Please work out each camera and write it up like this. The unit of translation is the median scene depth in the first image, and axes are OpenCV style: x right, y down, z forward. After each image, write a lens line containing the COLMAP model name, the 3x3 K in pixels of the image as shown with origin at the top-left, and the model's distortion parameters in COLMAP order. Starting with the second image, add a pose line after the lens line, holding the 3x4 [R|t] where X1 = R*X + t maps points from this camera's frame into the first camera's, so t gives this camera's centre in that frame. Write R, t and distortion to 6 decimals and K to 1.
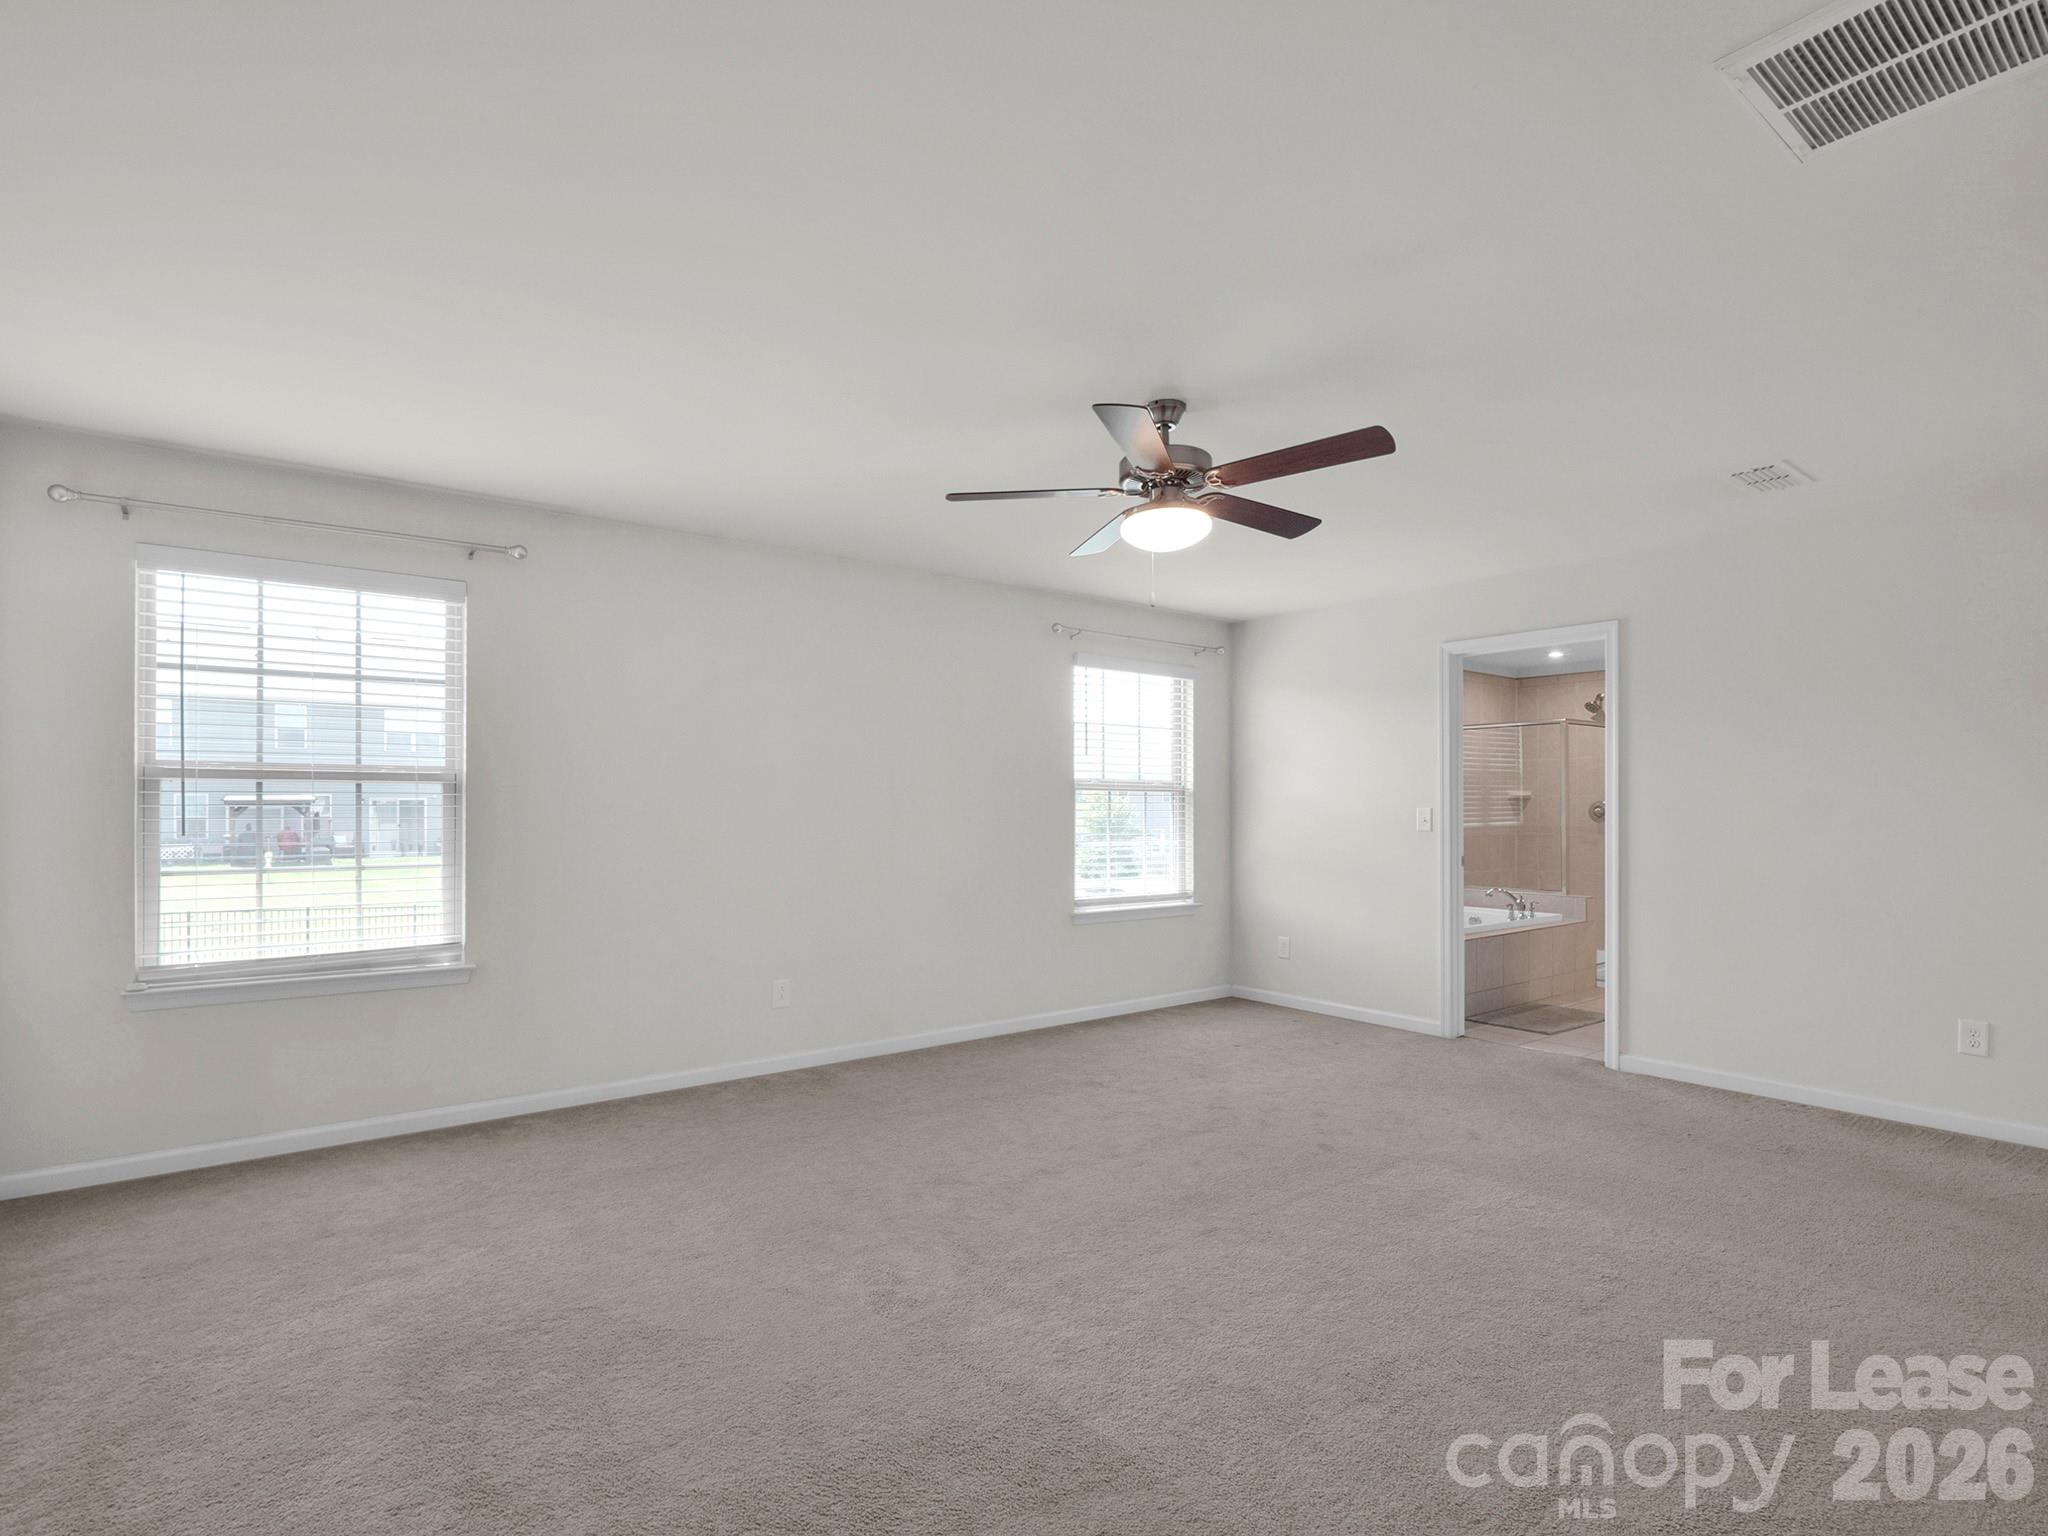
lens RADIAL K [[1019.5, 0, 1016.0], [0, 1019.5, 780.9], [0, 0, 1]] dist [0.000737, -0.013757]
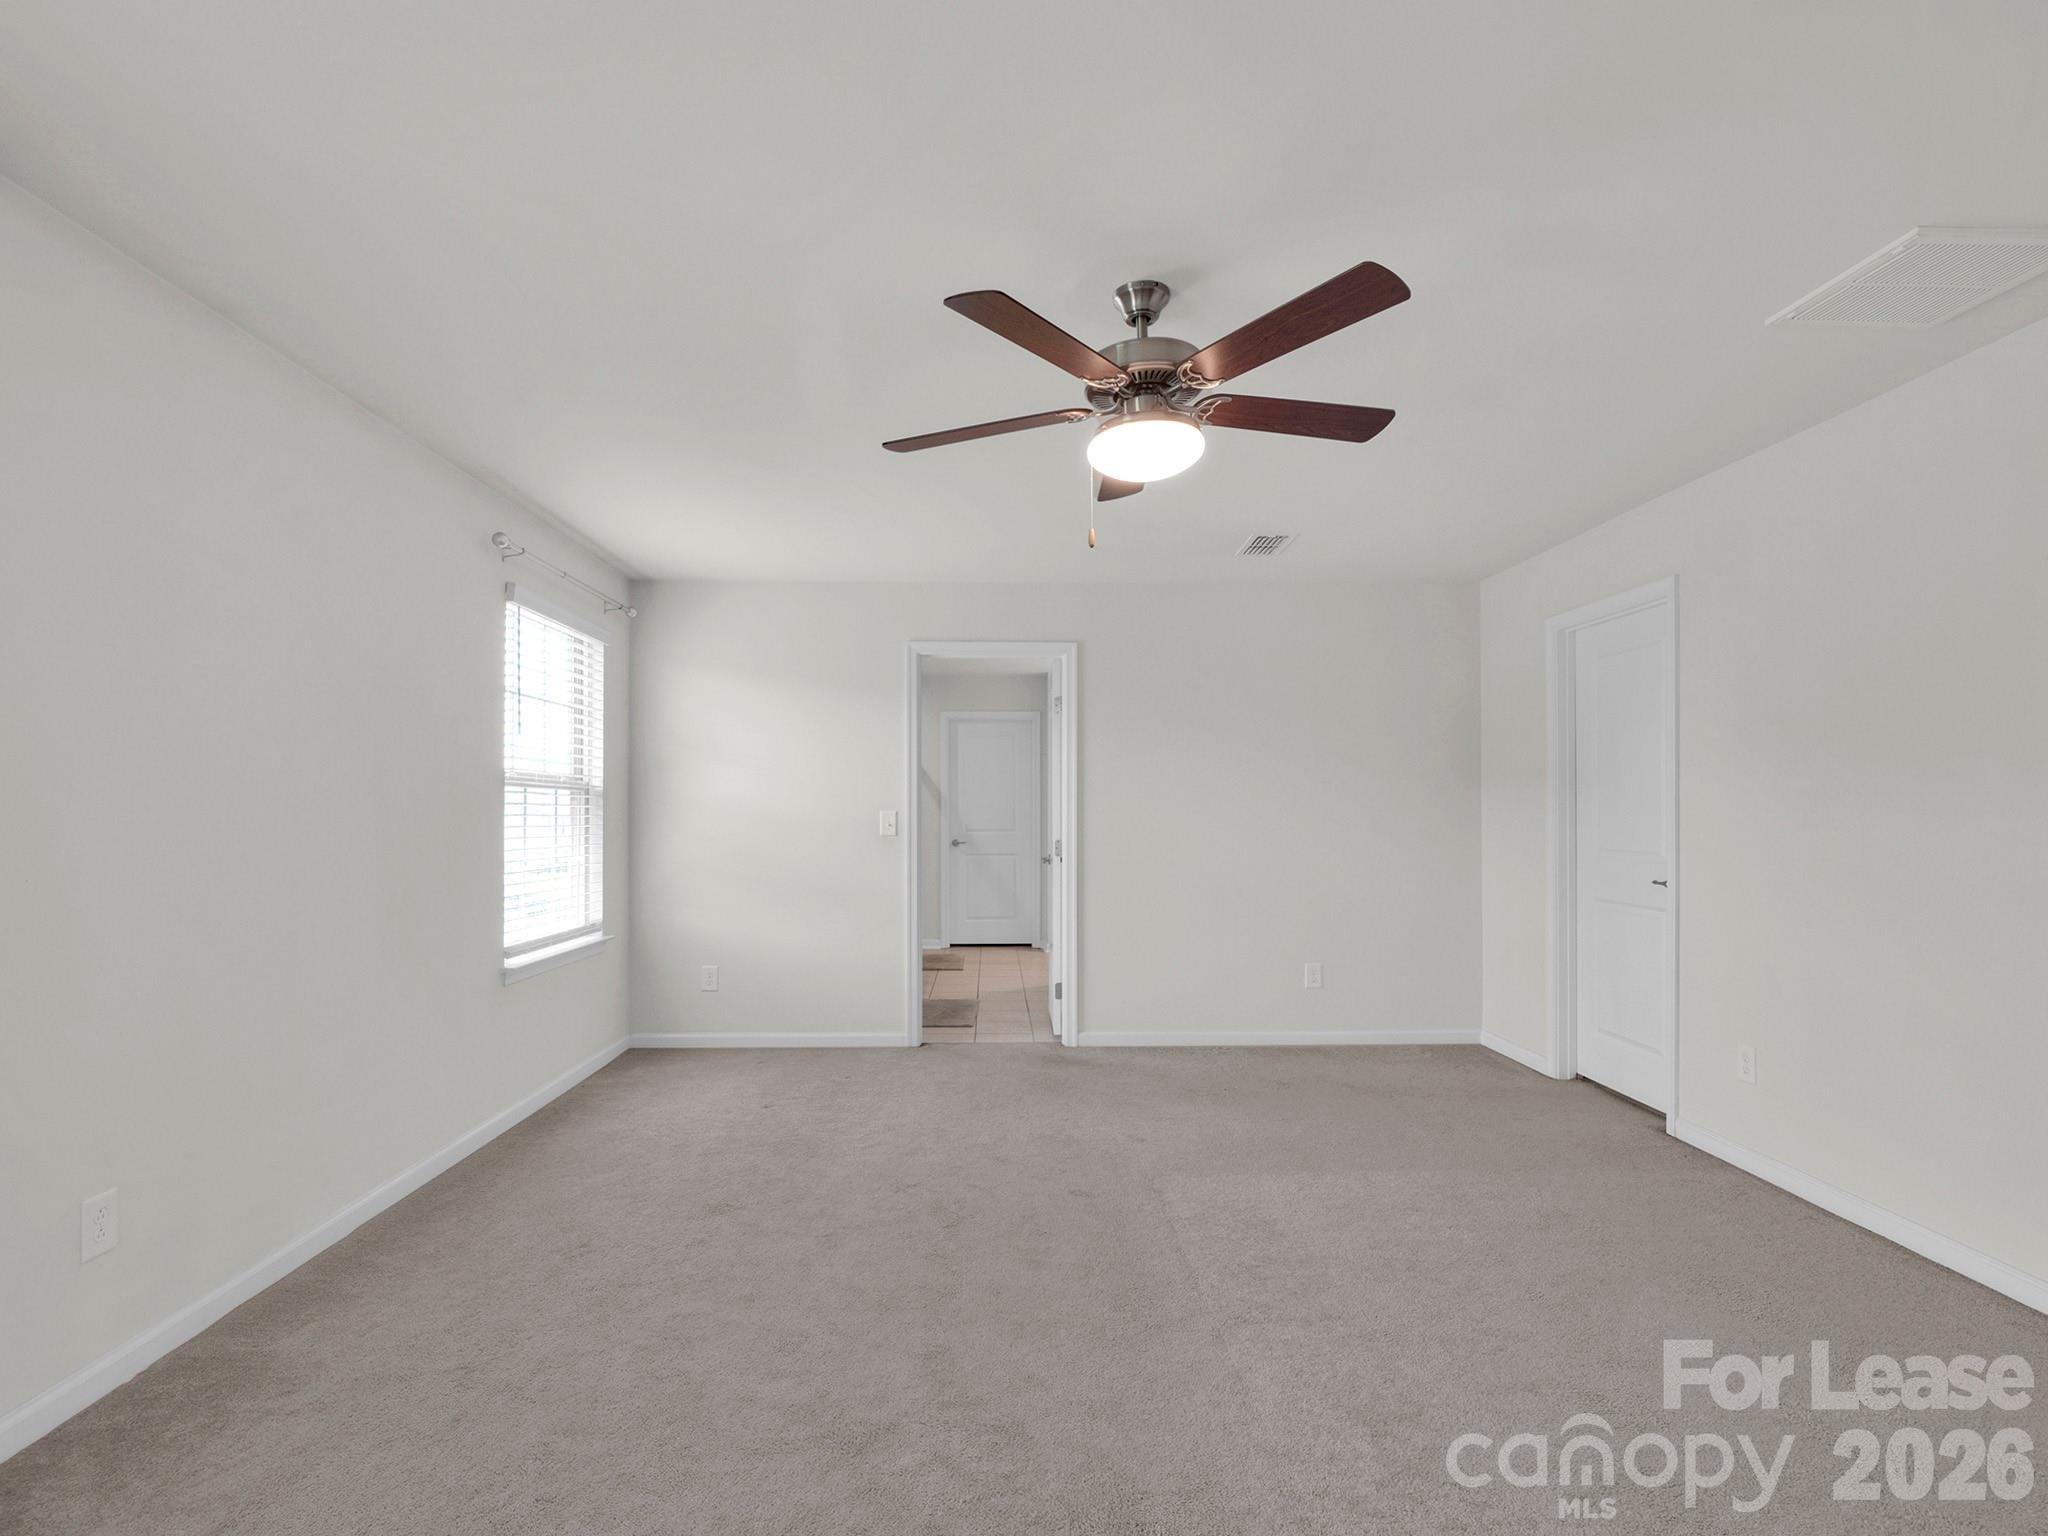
lens RADIAL K [[1004.4, 0, 1012.9], [0, 1004.4, 794.6], [0, 0, 1]] dist [0.002307, -0.007154]
pose [[0.593066, 0.012055, 0.805064, -0.274720], [-0.021647, 0.999765, 0.000976, 0.007177], [-0.804863, -0.018006, 0.593187, 0.334452]]
